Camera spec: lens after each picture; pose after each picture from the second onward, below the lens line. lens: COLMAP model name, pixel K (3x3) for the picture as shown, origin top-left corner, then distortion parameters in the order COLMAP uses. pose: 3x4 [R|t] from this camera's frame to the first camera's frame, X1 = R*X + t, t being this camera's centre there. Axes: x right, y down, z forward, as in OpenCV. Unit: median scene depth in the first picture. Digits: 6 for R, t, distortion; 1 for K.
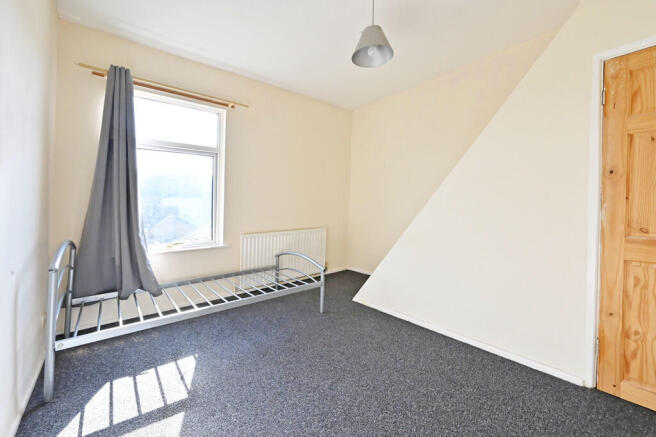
lens RADIAL K [[263.5, 0, 325.6], [0, 263.5, 216.0], [0, 0, 1]] dist [-0.001426, -0.000285]
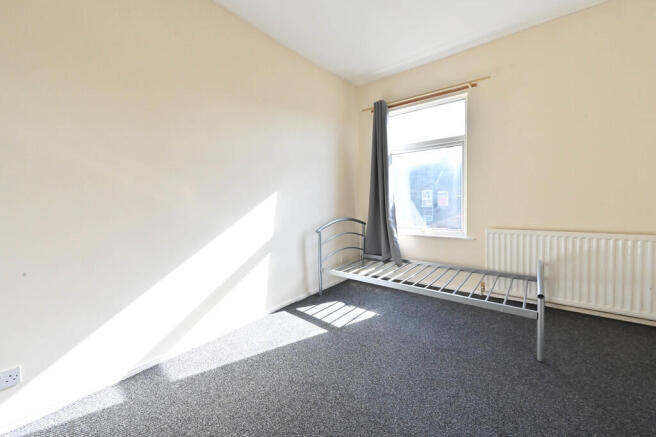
lens RADIAL K [[263.5, 0, 325.6], [0, 263.5, 216.0], [0, 0, 1]] dist [-0.001426, -0.000285]
pose [[0.185633, 0.067157, -0.980322, 0.577528], [-0.009386, 0.997737, 0.066572, -0.031924], [0.982574, -0.003156, 0.185843, 0.414168]]
